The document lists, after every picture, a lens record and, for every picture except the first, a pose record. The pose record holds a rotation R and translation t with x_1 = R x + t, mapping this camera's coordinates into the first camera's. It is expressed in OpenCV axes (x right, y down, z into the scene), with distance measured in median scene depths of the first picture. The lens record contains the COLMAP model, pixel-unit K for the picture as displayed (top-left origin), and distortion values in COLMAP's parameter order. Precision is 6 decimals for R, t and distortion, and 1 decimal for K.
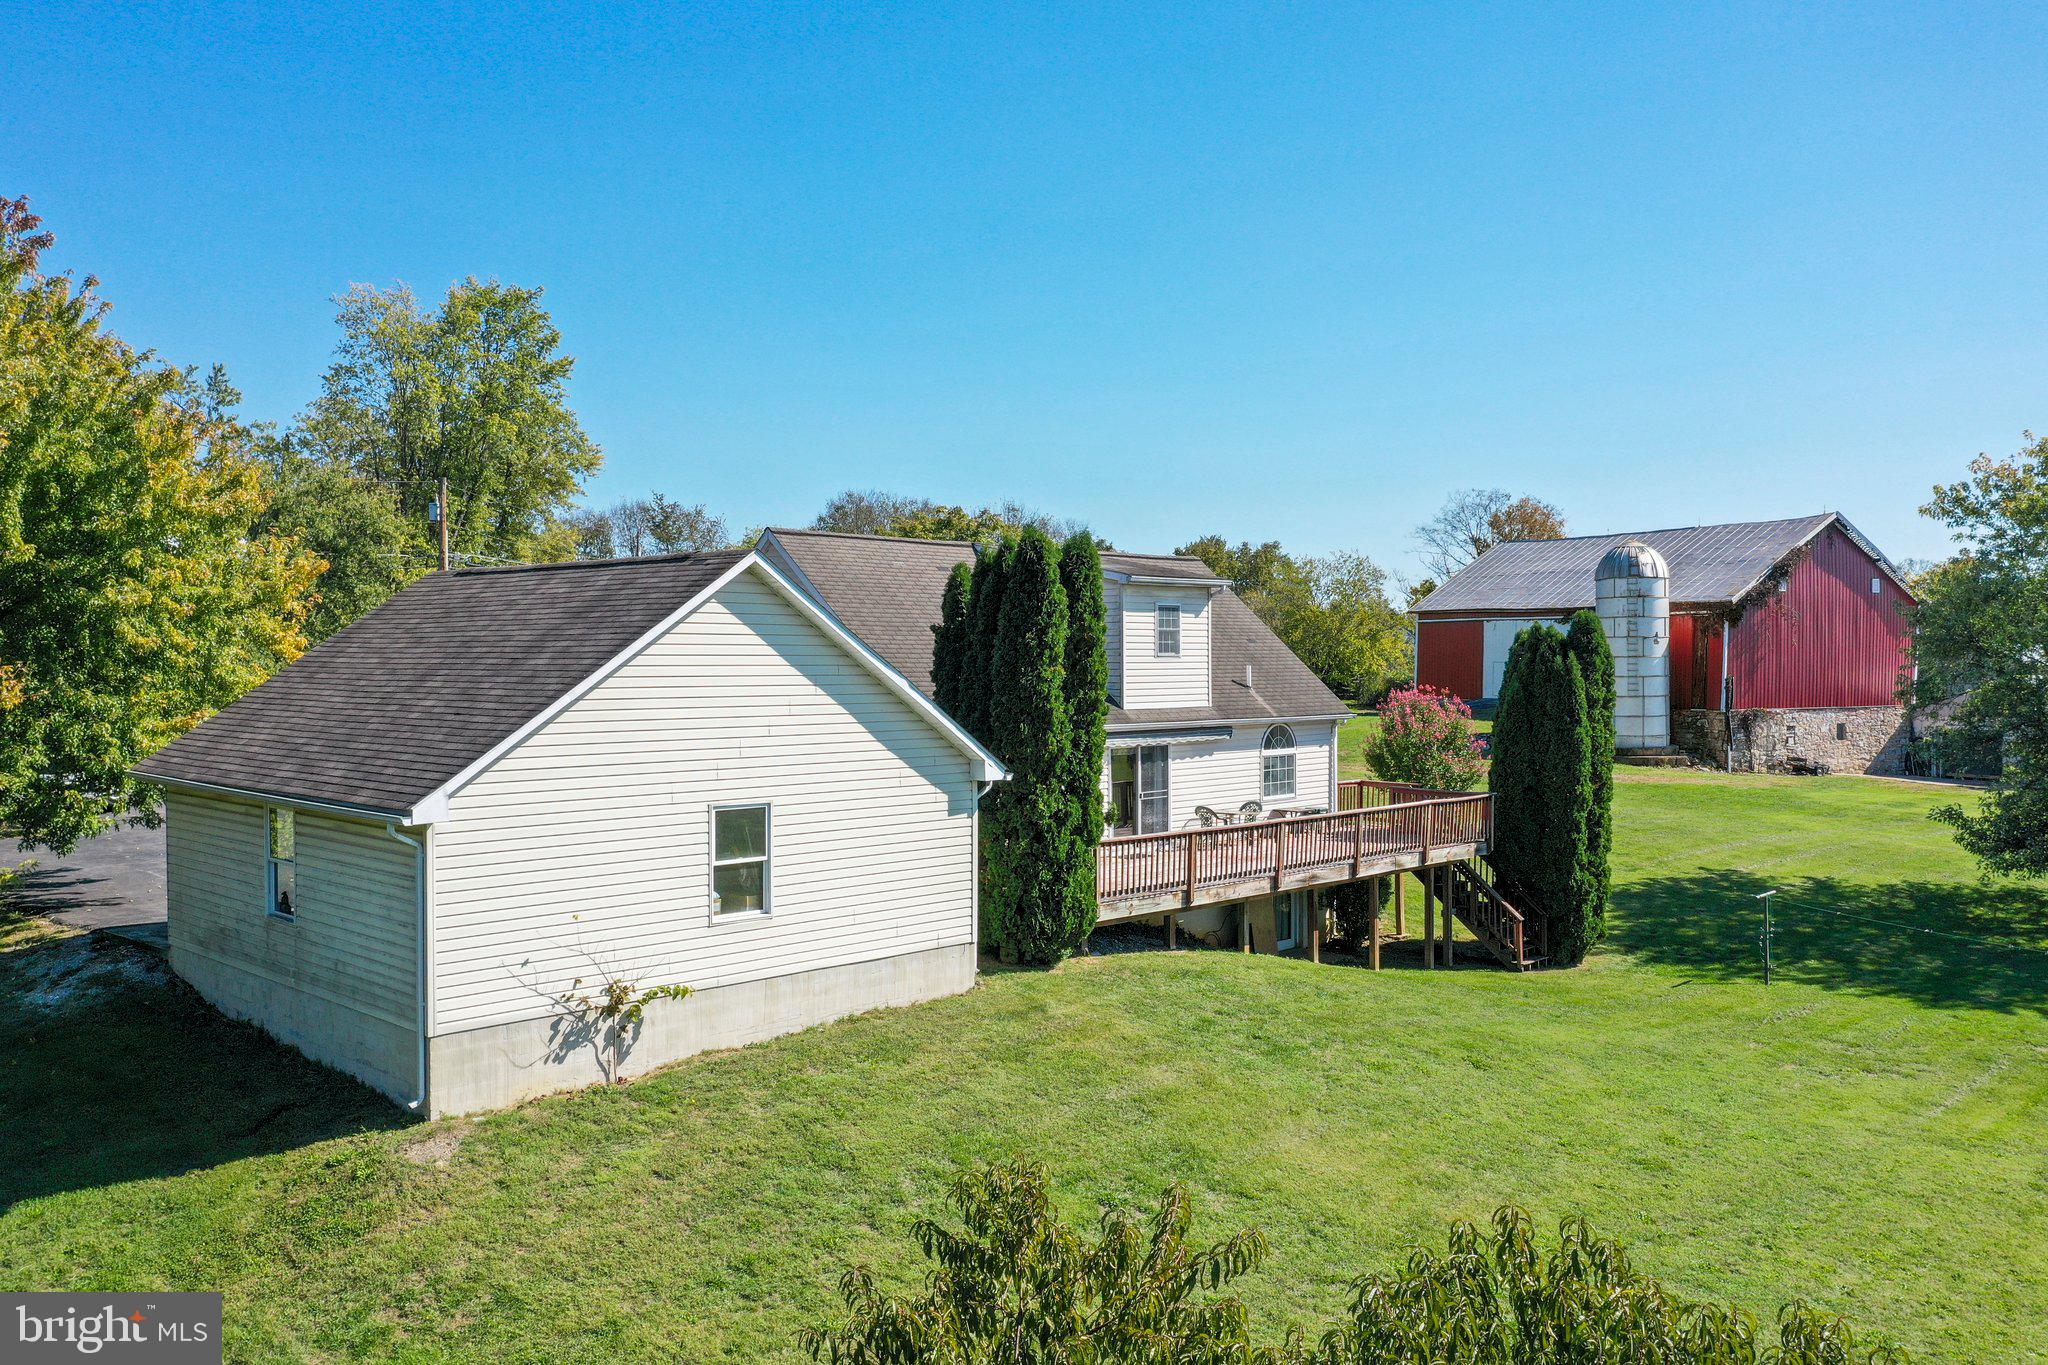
lens RADIAL K [[1638.7, 0, 1040.2], [0, 1638.7, 674.7], [0, 0, 1]] dist [0.009867, -0.010441]
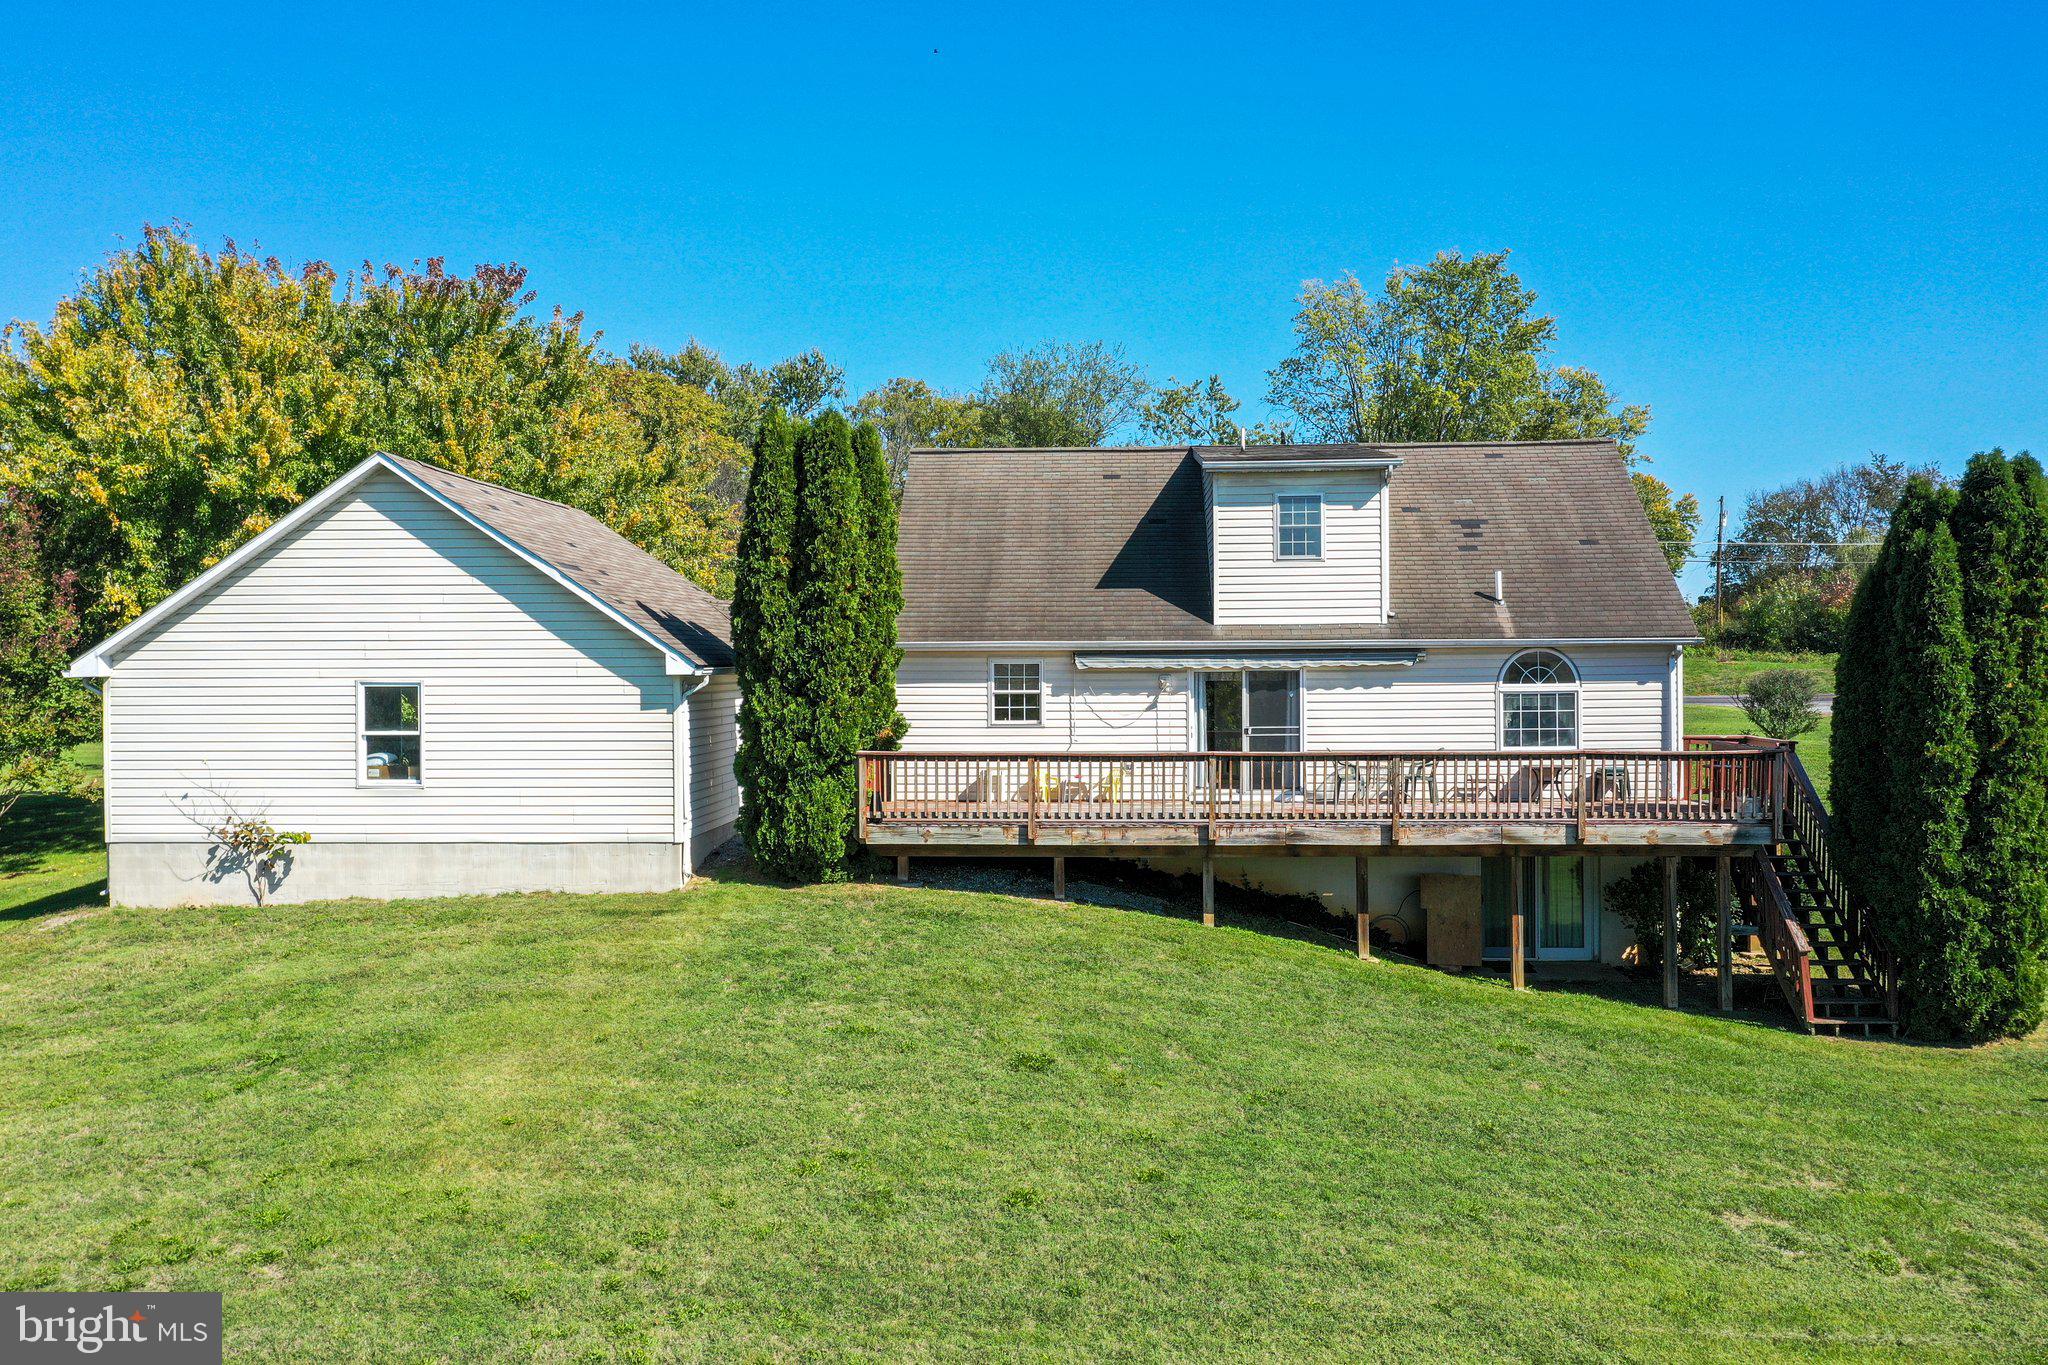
lens RADIAL K [[1638.7, 0, 1032.0], [0, 1638.7, 670.1], [0, 0, 1]] dist [0.009867, -0.010441]
pose [[0.656215, -0.002937, -0.754568, 0.596111], [-0.002733, 0.999977, -0.006269, 0.048130], [0.754569, 0.006176, 0.656192, 0.375450]]
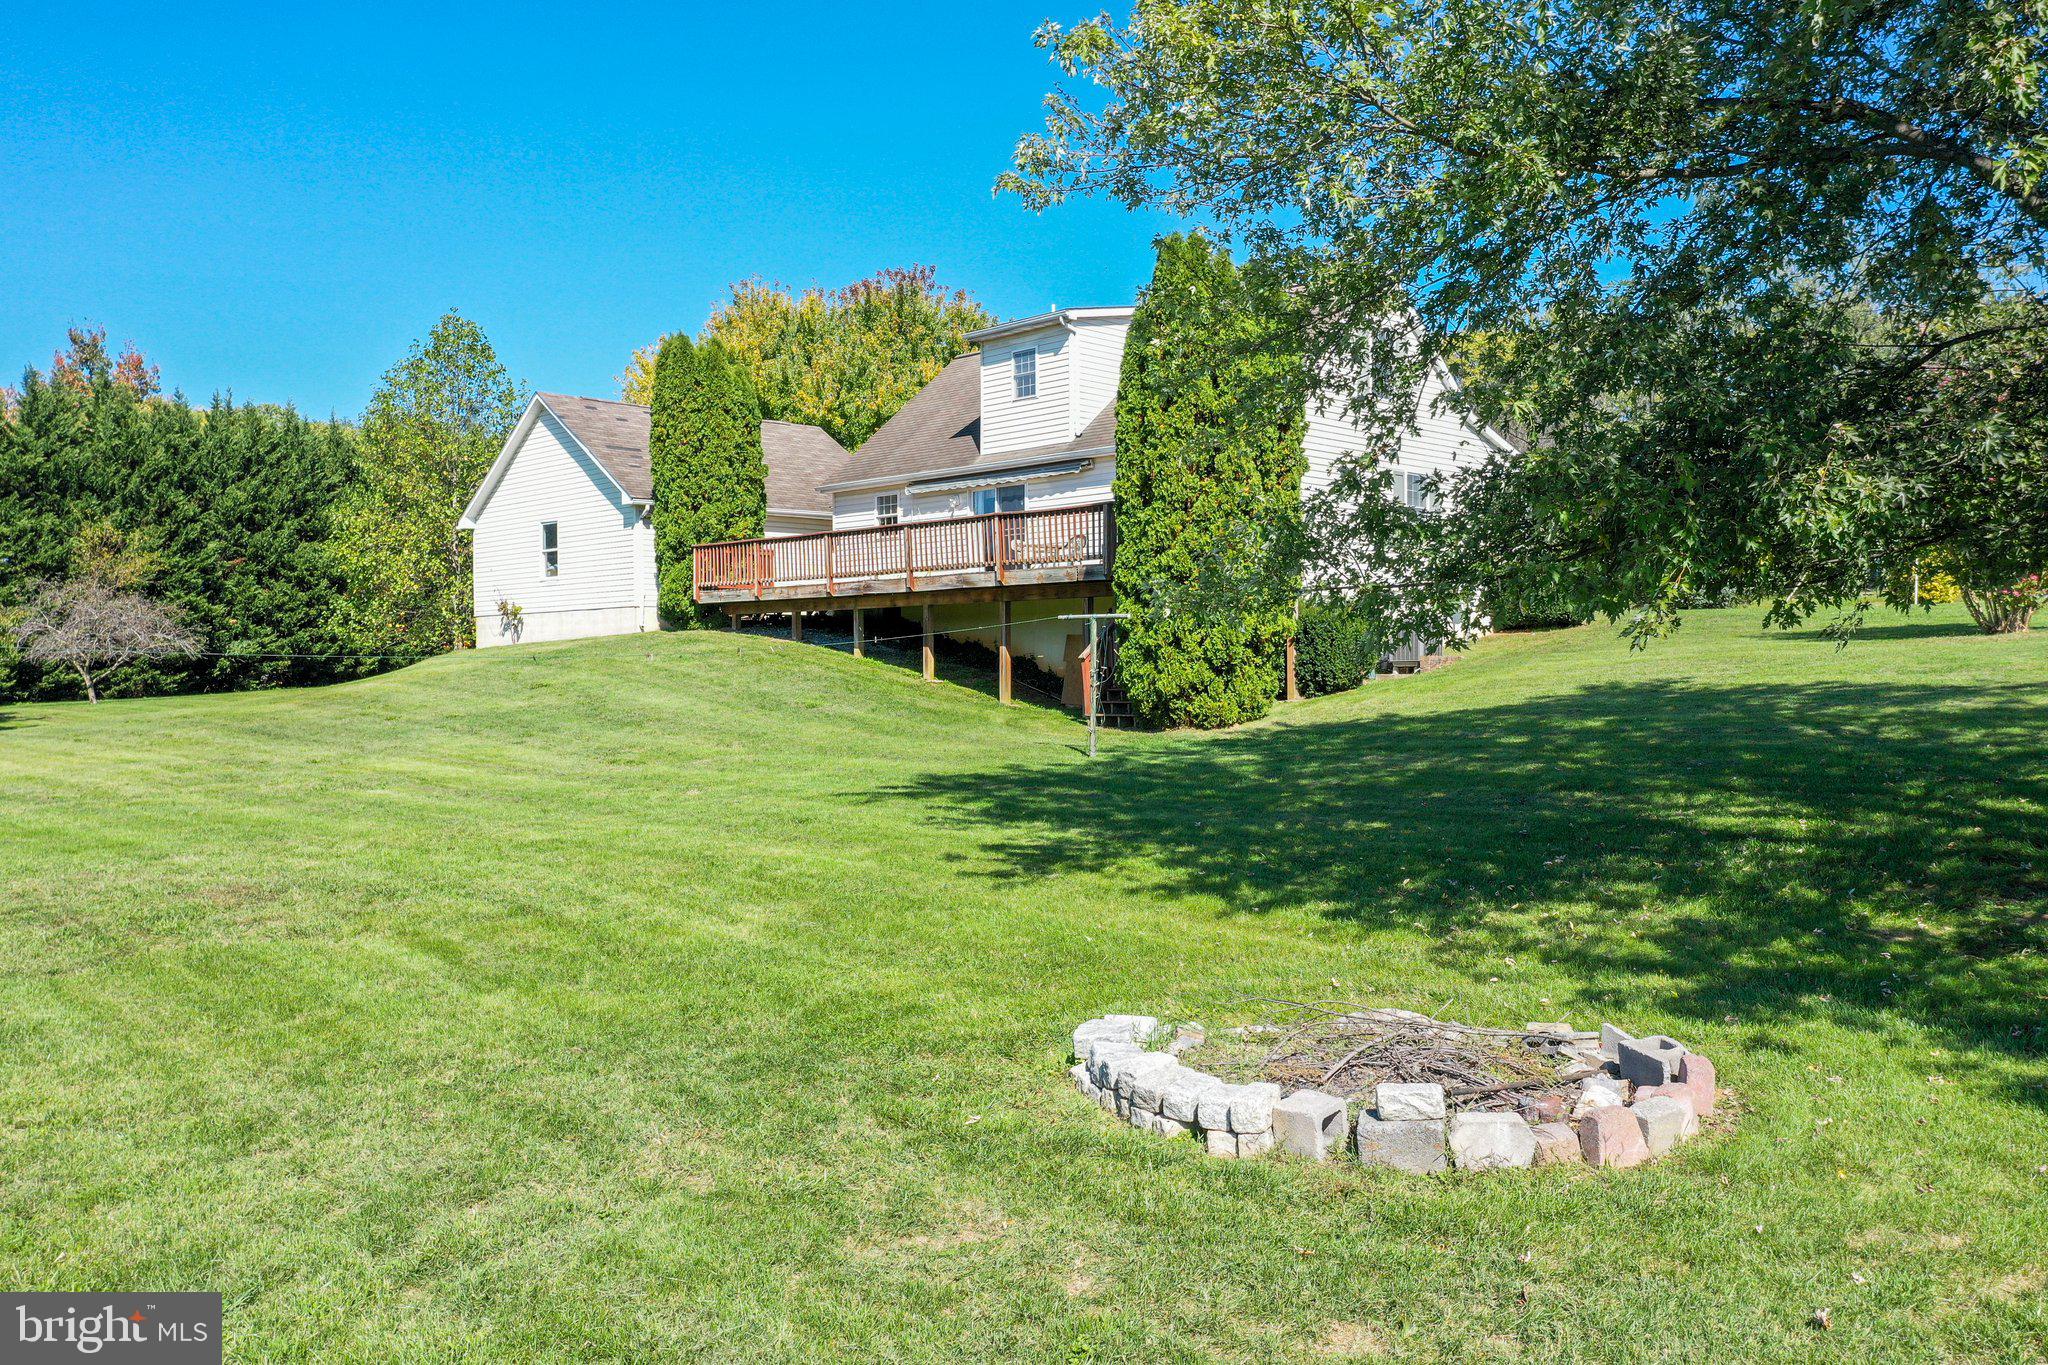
lens RADIAL K [[1638.7, 0, 1028.9], [0, 1638.7, 699.4], [0, 0, 1]] dist [0.009867, -0.010441]
pose [[-0.033800, 0.018352, -0.999260, 1.126528], [-0.003387, 0.999824, 0.018476, 0.160842], [0.999423, 0.004009, -0.033732, 1.038127]]
